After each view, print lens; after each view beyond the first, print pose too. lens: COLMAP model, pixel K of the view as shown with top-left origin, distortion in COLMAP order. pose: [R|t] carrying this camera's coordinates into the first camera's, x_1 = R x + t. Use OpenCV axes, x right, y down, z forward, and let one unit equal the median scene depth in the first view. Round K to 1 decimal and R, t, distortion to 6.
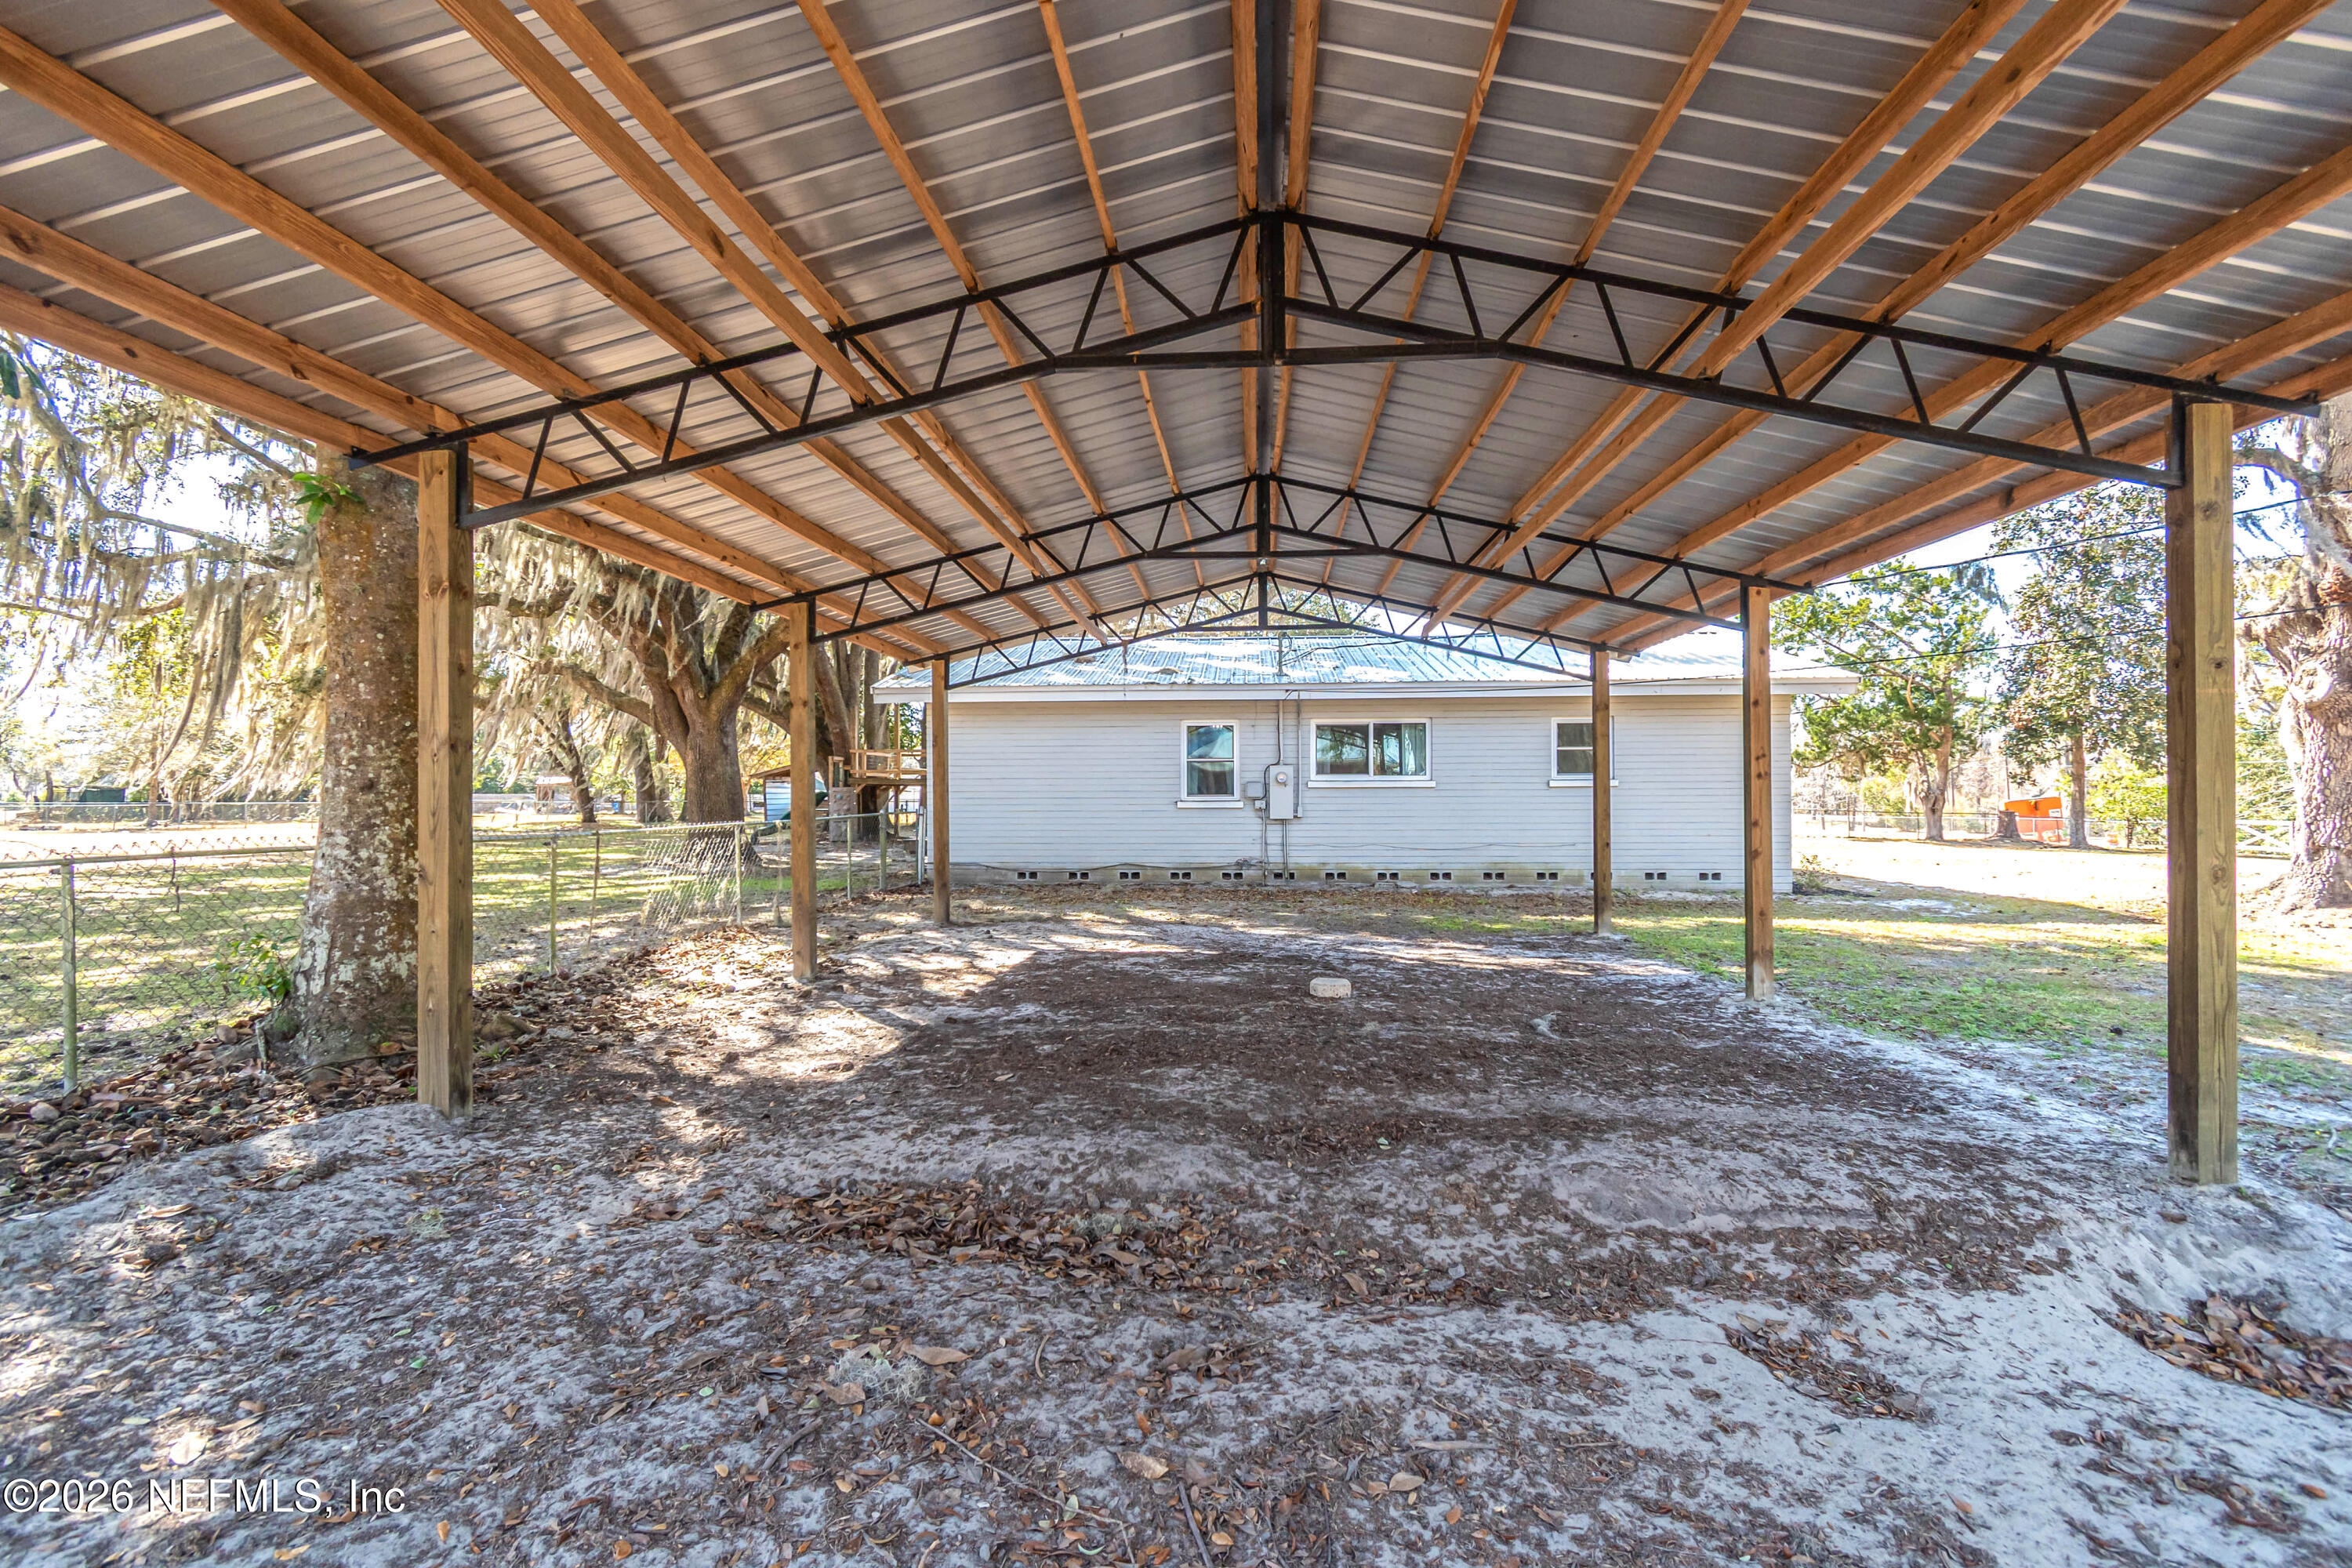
lens RADIAL K [[1060.1, 0, 1184.7], [0, 1060.1, 782.8], [0, 0, 1]] dist [0.003839, -0.001408]
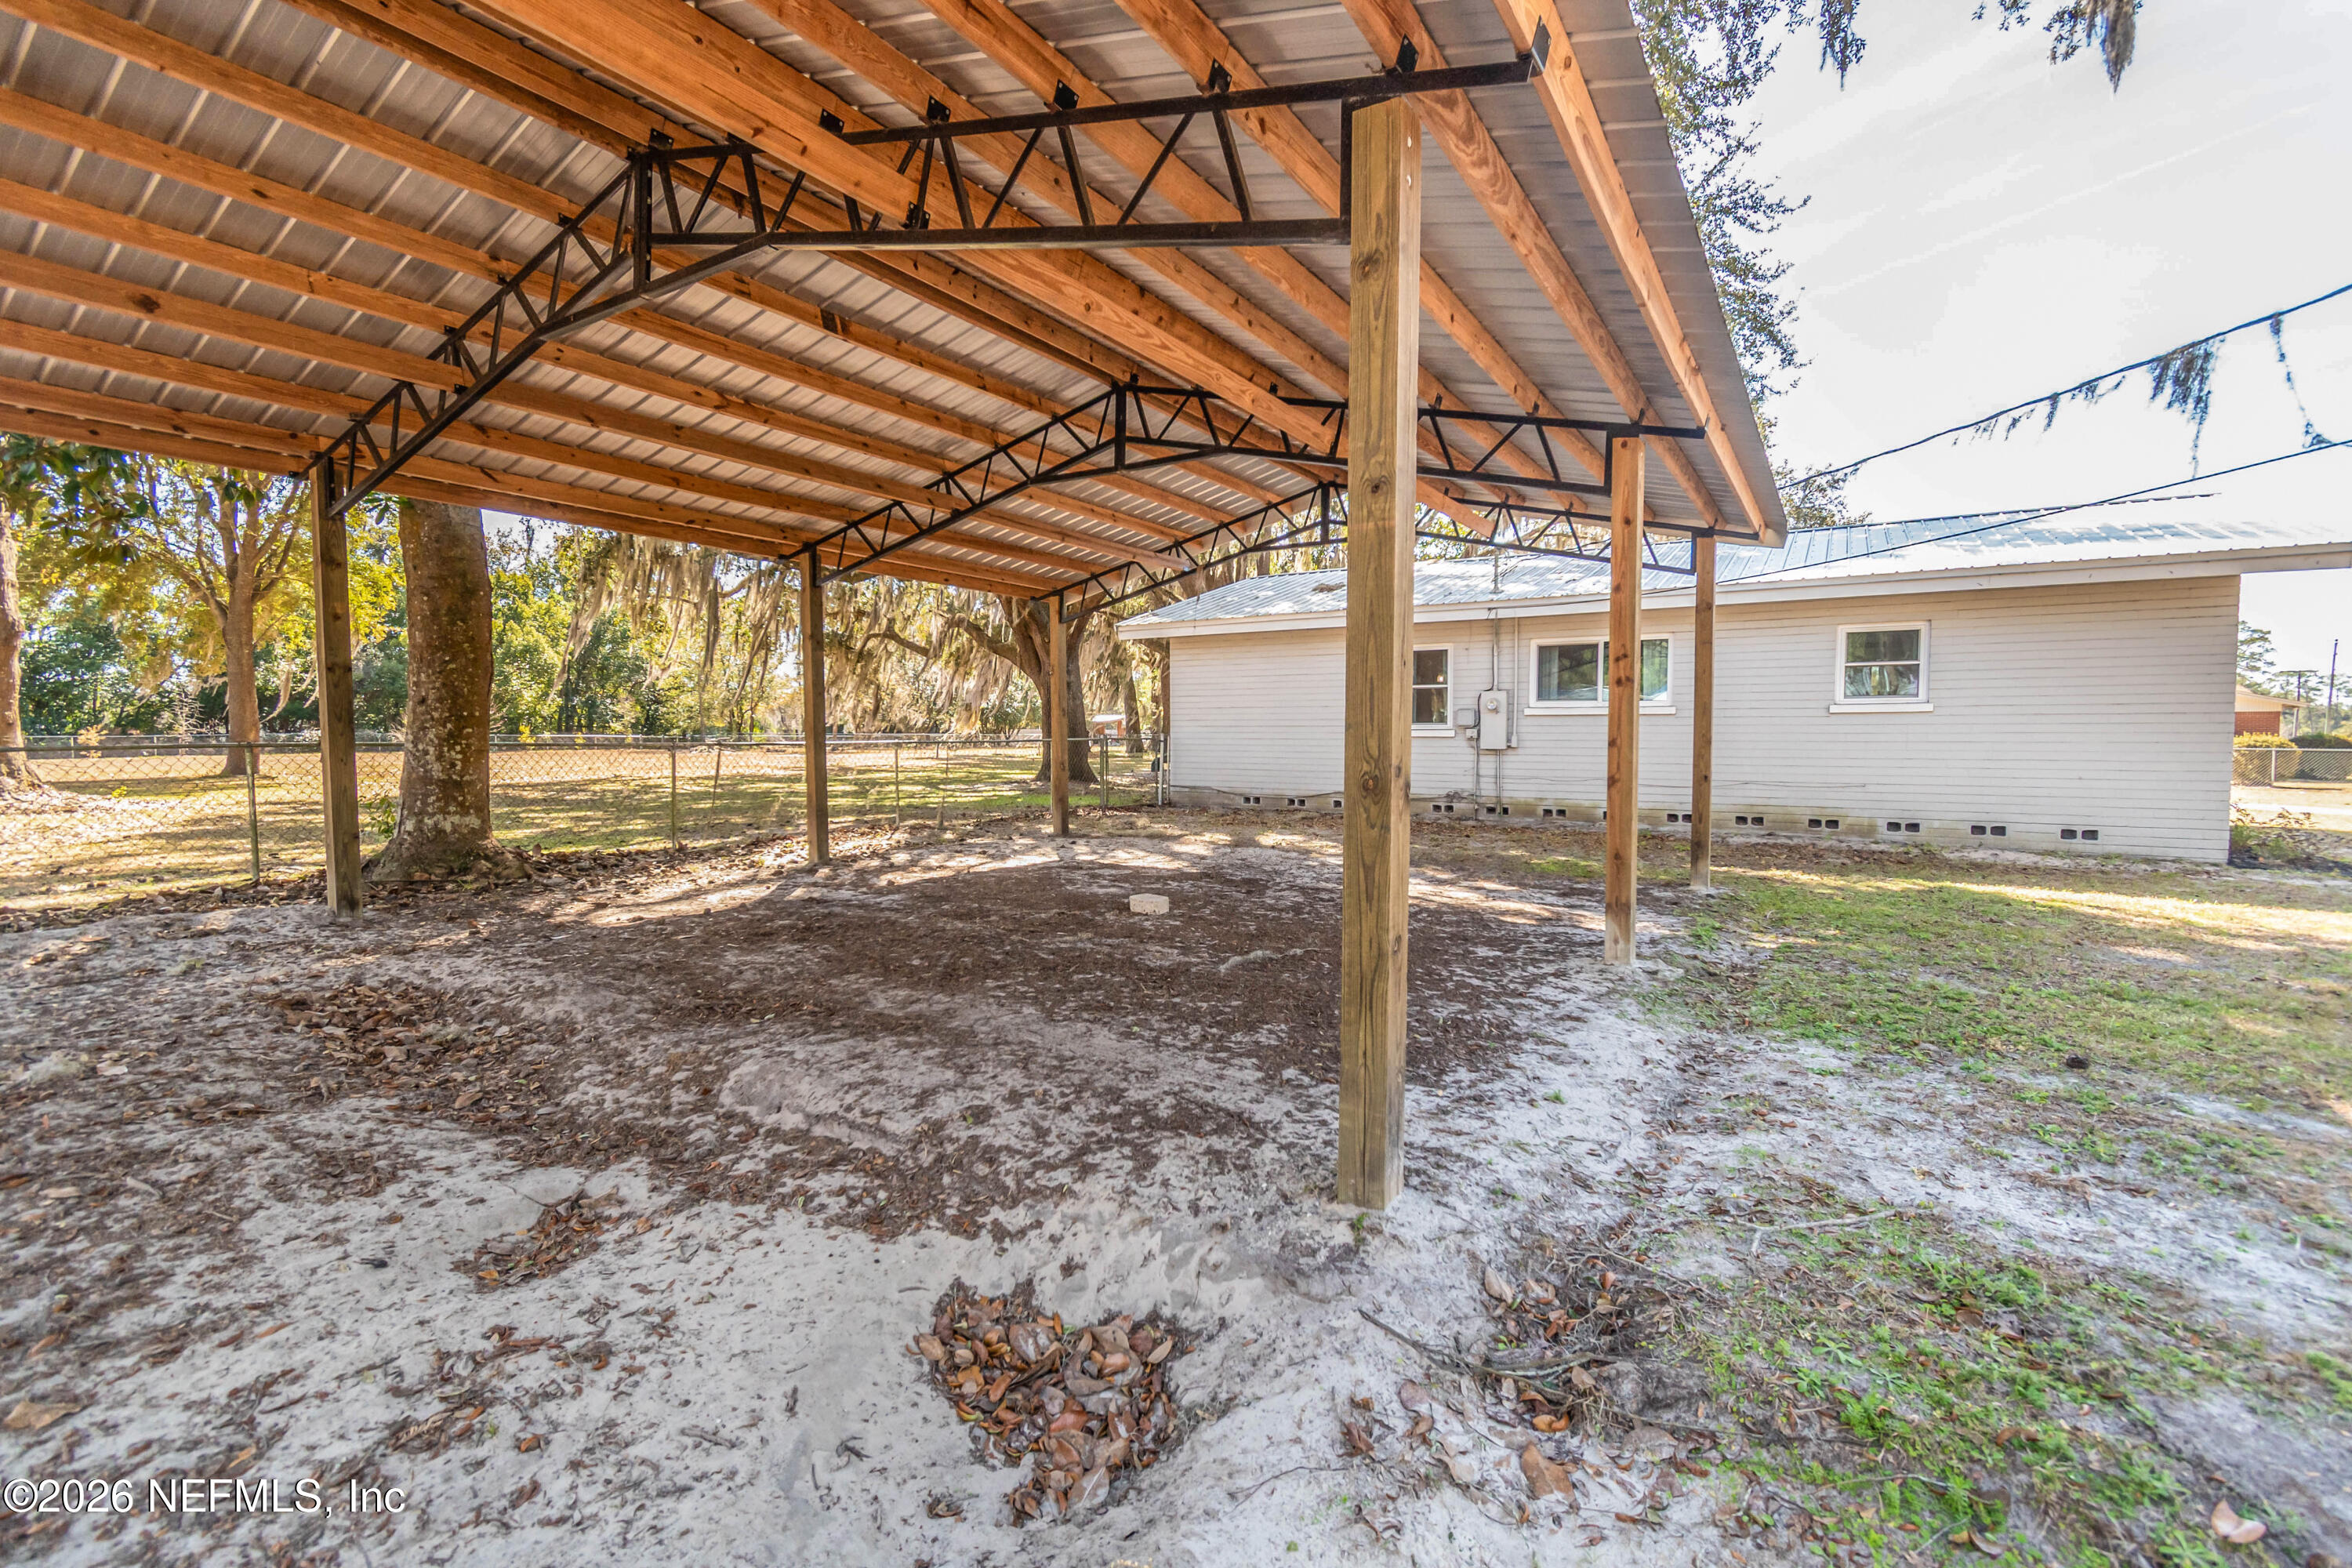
lens RADIAL K [[1060.1, 0, 1280.9], [0, 1060.1, 776.6], [0, 0, 1]] dist [0.003839, -0.001408]
pose [[0.878534, 0.023137, -0.477118, 1.189322], [-0.000137, 0.998838, 0.048184, 0.044373], [0.477679, -0.042266, 0.877517, 0.325258]]
